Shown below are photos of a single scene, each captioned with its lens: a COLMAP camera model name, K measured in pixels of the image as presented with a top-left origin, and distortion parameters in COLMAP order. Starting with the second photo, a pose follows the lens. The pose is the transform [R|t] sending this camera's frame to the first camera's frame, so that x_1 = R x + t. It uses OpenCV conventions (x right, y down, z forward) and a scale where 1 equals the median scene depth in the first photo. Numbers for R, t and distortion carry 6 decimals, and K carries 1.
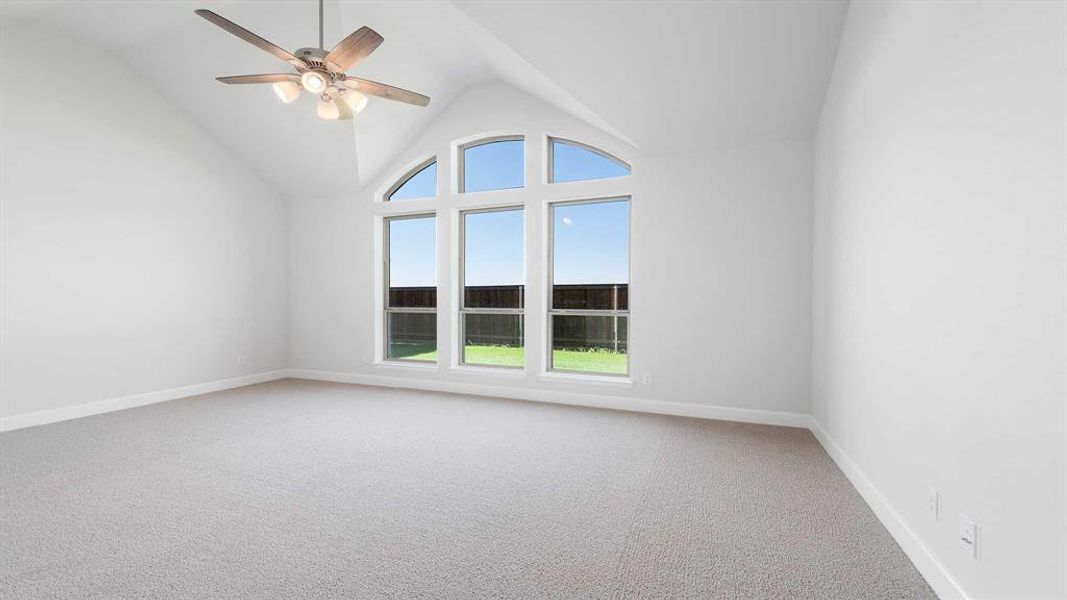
lens RADIAL K [[447.1, 0, 533.0], [0, 447.1, 312.4], [0, 0, 1]] dist [0.048772, 0.000021]
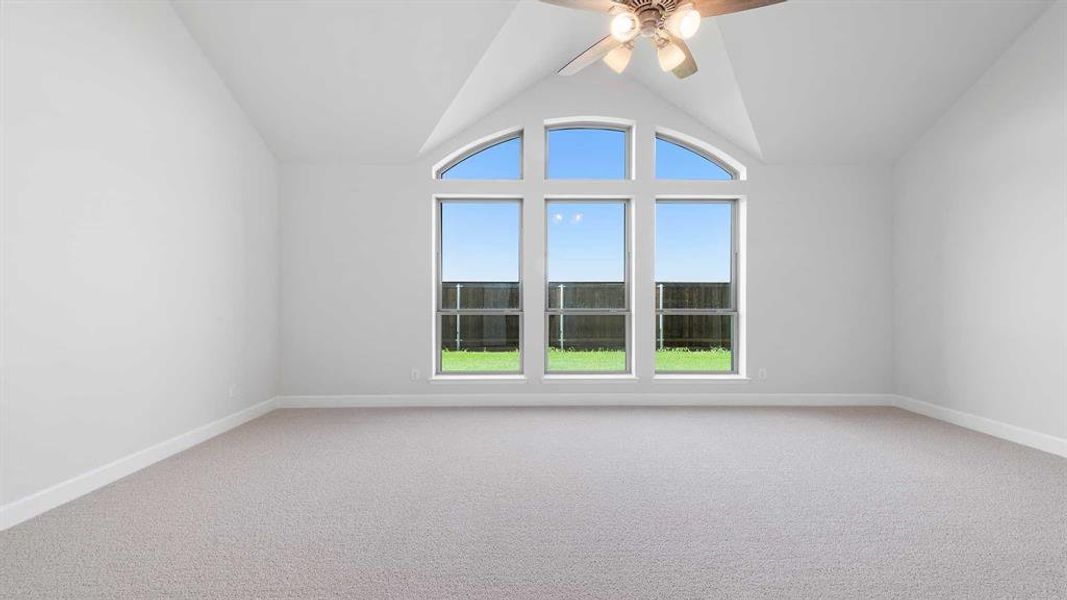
lens RADIAL K [[435.4, 0, 537.3], [0, 435.4, 301.2], [0, 0, 1]] dist [0.003397, 0.000227]
pose [[0.908992, -0.003947, 0.416795, -0.491782], [0.013283, 0.999722, -0.019502, -0.007428], [-0.416602, 0.023264, 0.908791, 0.213492]]
